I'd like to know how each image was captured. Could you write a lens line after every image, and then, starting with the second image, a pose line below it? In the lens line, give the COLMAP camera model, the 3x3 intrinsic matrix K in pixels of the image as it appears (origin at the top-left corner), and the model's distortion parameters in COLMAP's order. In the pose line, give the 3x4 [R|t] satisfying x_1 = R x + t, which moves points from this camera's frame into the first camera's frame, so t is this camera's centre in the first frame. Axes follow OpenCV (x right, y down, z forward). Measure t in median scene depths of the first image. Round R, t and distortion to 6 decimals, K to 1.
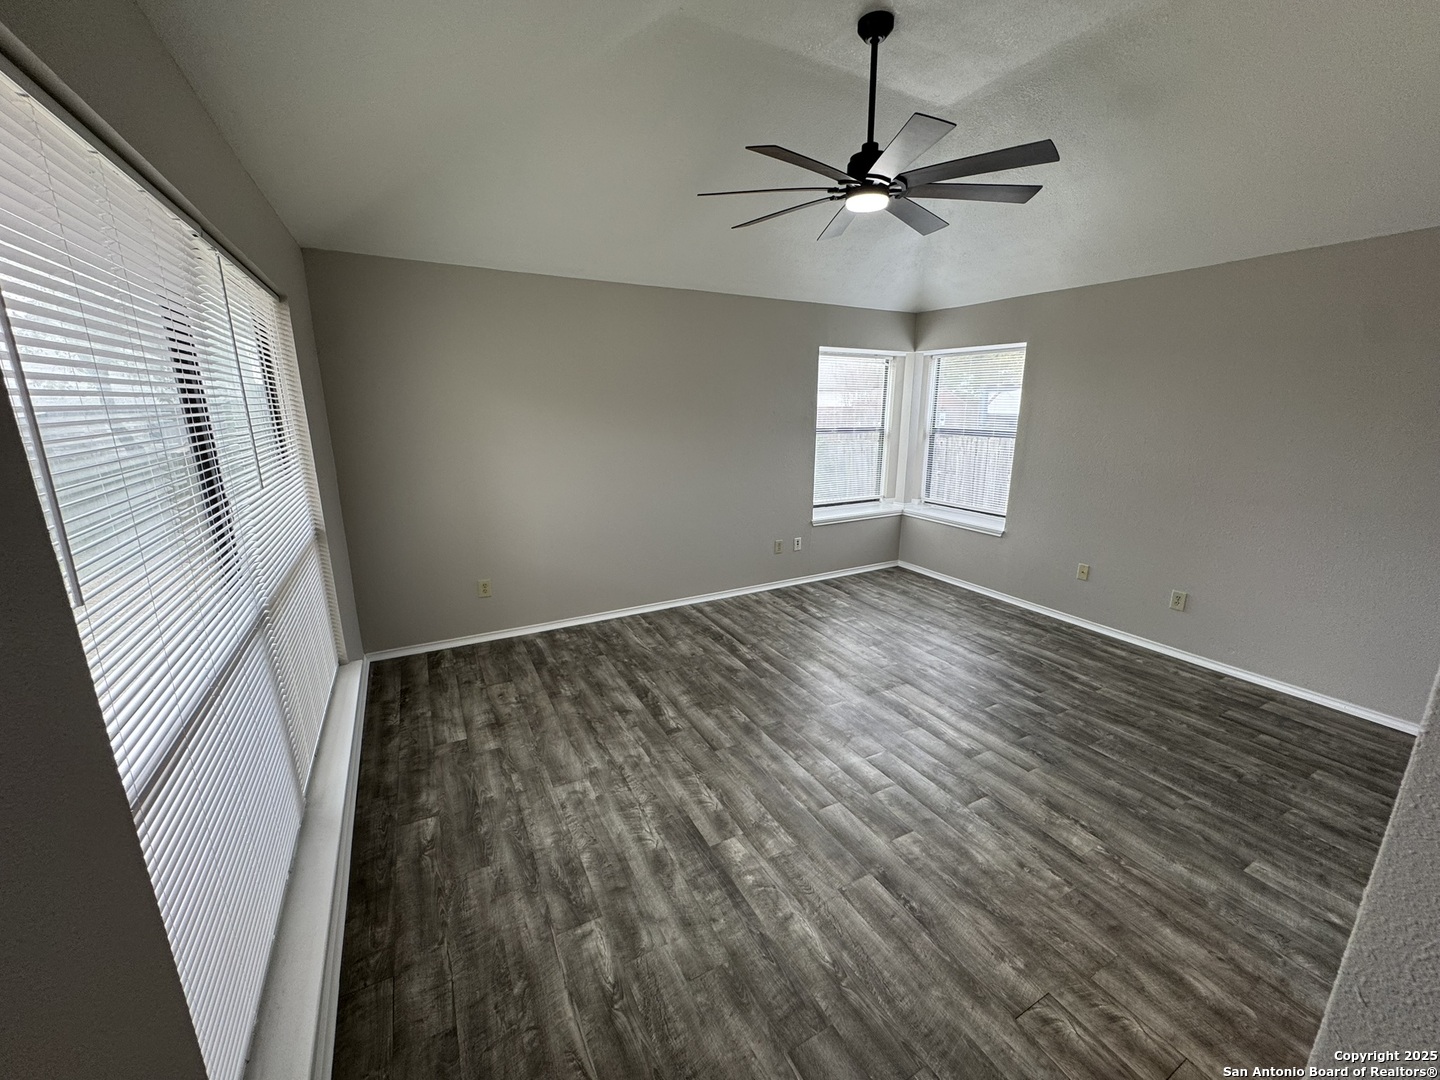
lens RADIAL K [[573.9, 0, 720.0], [0, 573.9, 540.0], [0, 0, 1]] dist [-0.003384, 0.000495]
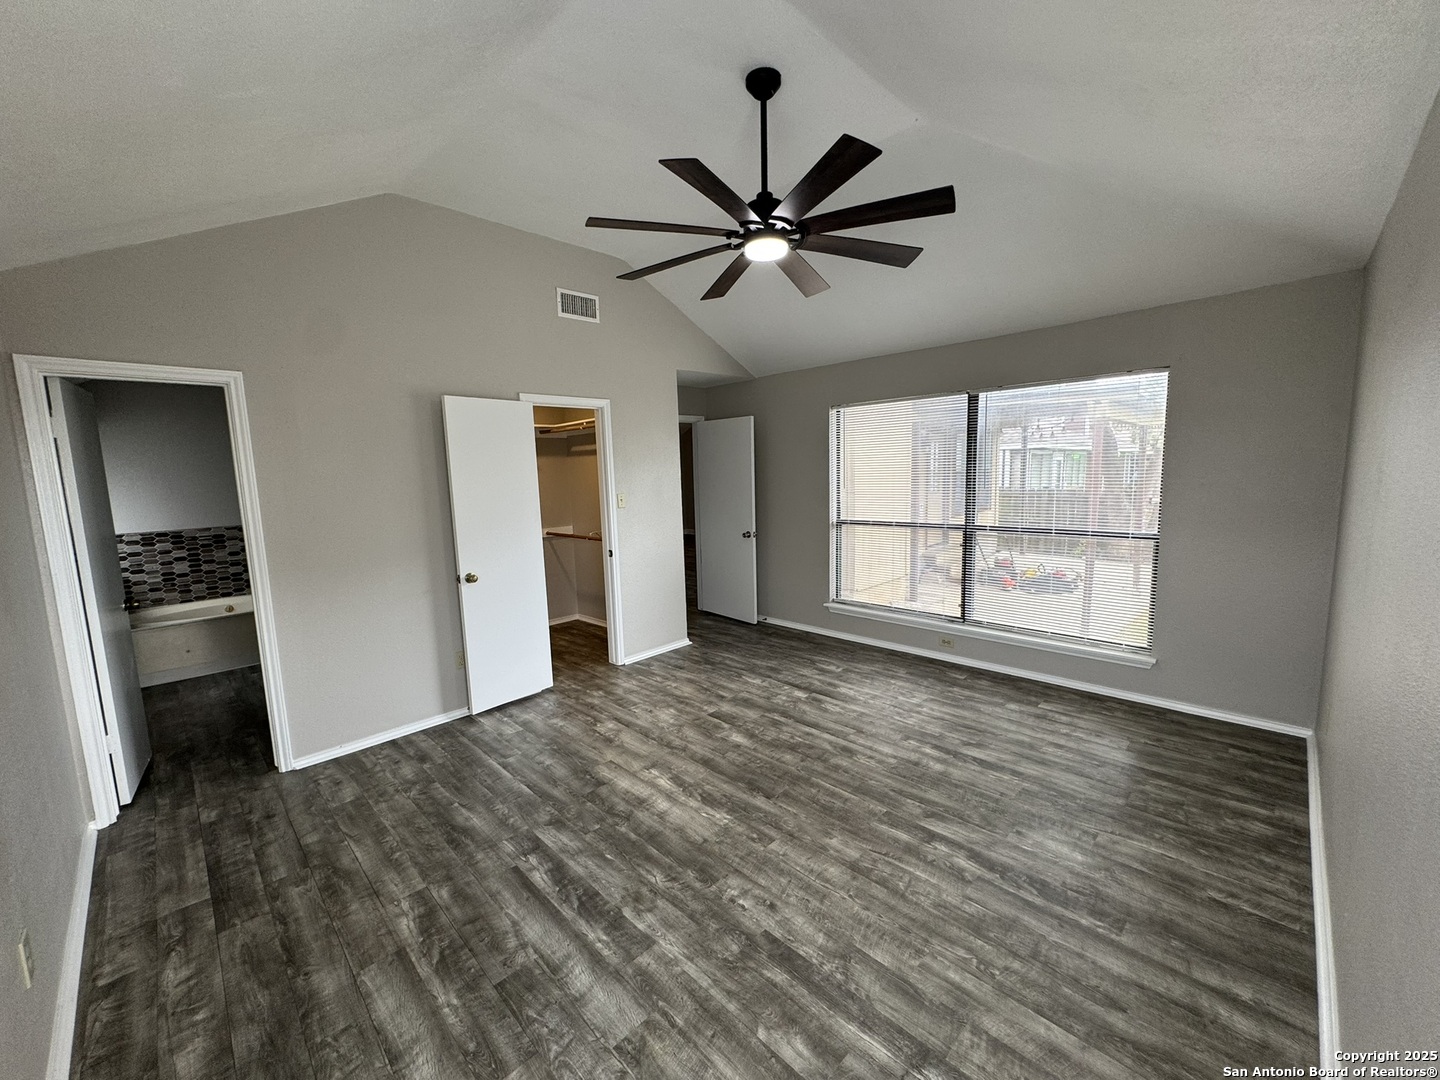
lens RADIAL K [[573.9, 0, 720.0], [0, 573.9, 540.0], [0, 0, 1]] dist [-0.003384, 0.000495]
pose [[-0.958688, 0.062391, -0.277534, 0.540308], [-0.037926, 0.938905, 0.342080, -0.391994], [0.281921, 0.338473, -0.897751, 1.725502]]
